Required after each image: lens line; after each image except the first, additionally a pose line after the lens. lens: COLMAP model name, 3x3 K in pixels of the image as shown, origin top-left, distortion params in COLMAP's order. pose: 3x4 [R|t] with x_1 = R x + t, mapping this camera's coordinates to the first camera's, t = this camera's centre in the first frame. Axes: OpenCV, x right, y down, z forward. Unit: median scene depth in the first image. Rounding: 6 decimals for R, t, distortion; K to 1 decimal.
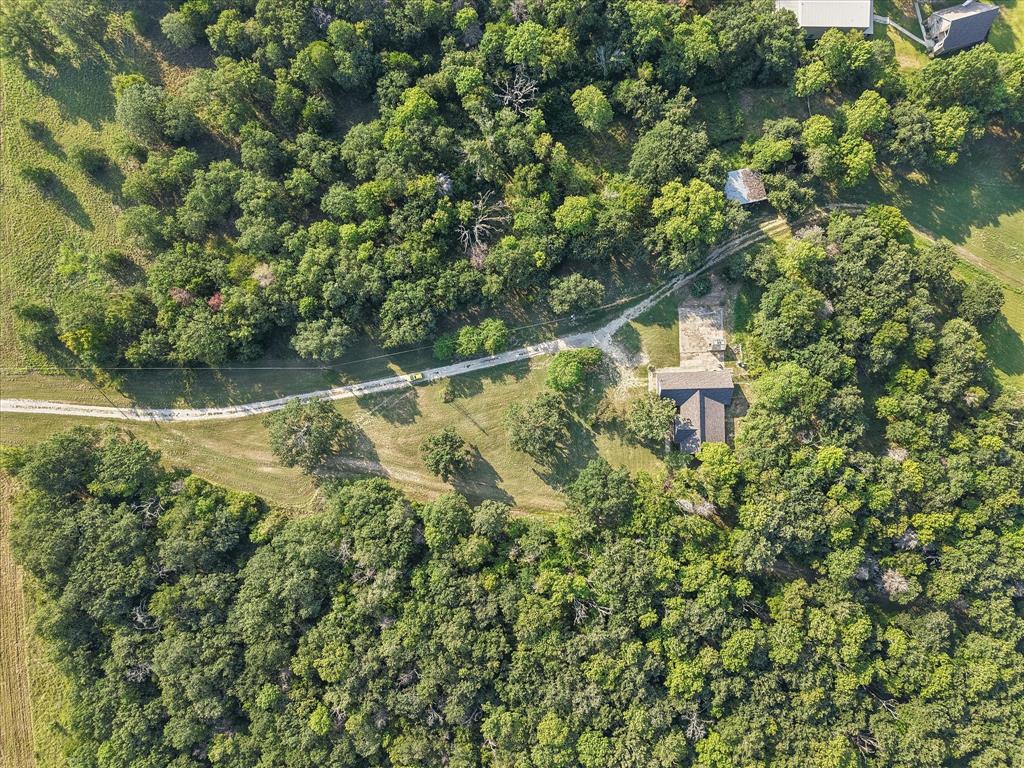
lens RADIAL K [[692.5, 0, 512.0], [0, 692.5, 384.0], [0, 0, 1]] dist [0.070221, -0.096966]
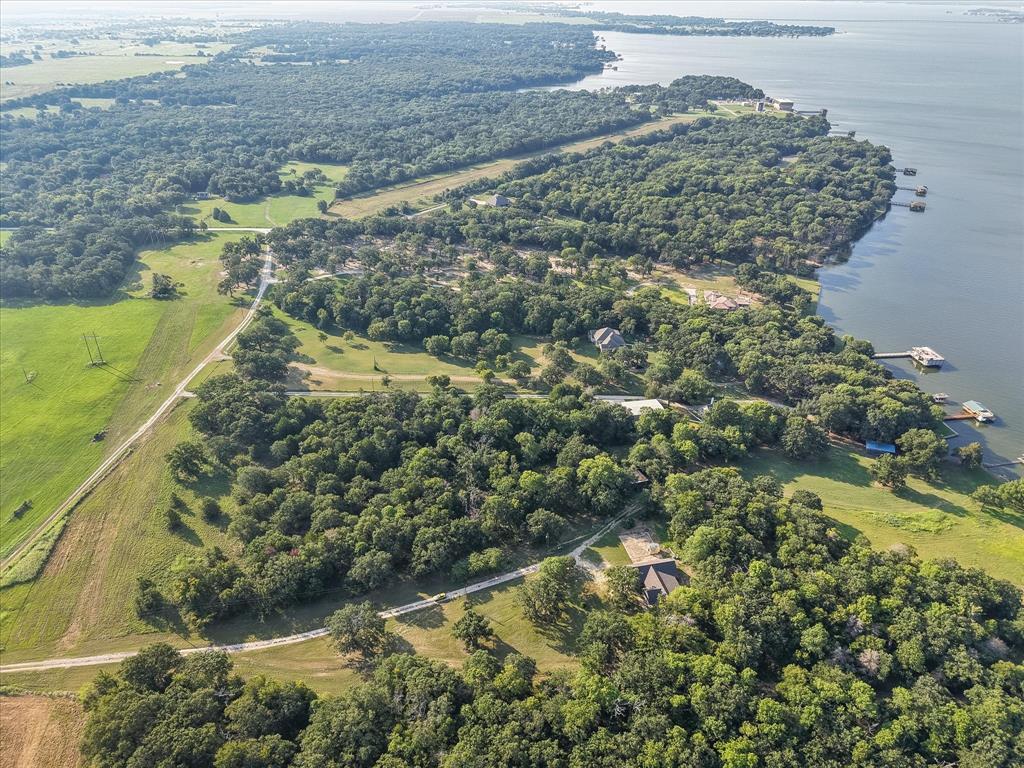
lens RADIAL K [[692.5, 0, 512.0], [0, 692.5, 384.0], [0, 0, 1]] dist [0.070221, -0.096966]
pose [[0.979365, -0.113672, 0.167099, -0.182579], [0.201694, 0.497536, -0.843669, 0.923770], [0.012764, 0.859963, 0.510196, 0.003732]]
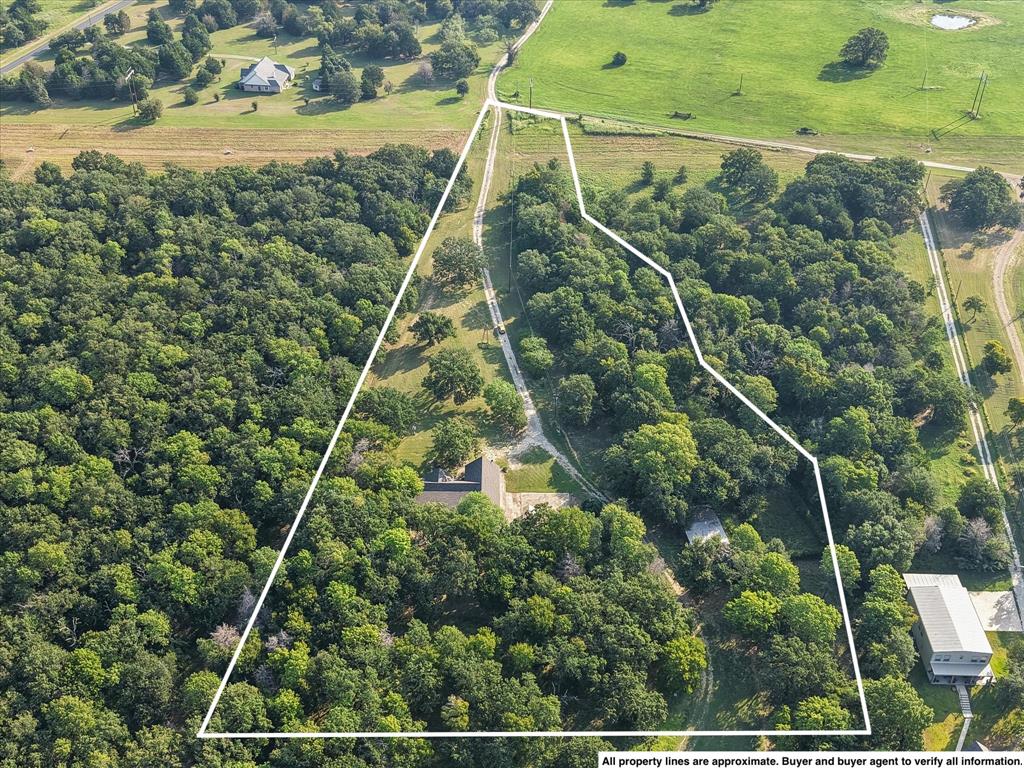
lens RADIAL K [[1100.9, 0, 512.0], [0, 1100.9, 384.0], [0, 0, 1]] dist [0.156136, 0.000049]
pose [[-0.018462, 0.572701, -0.819557, 1.406259], [-0.999824, -0.013241, 0.013270, -0.052427], [-0.003252, 0.819658, 0.572844, 0.044547]]
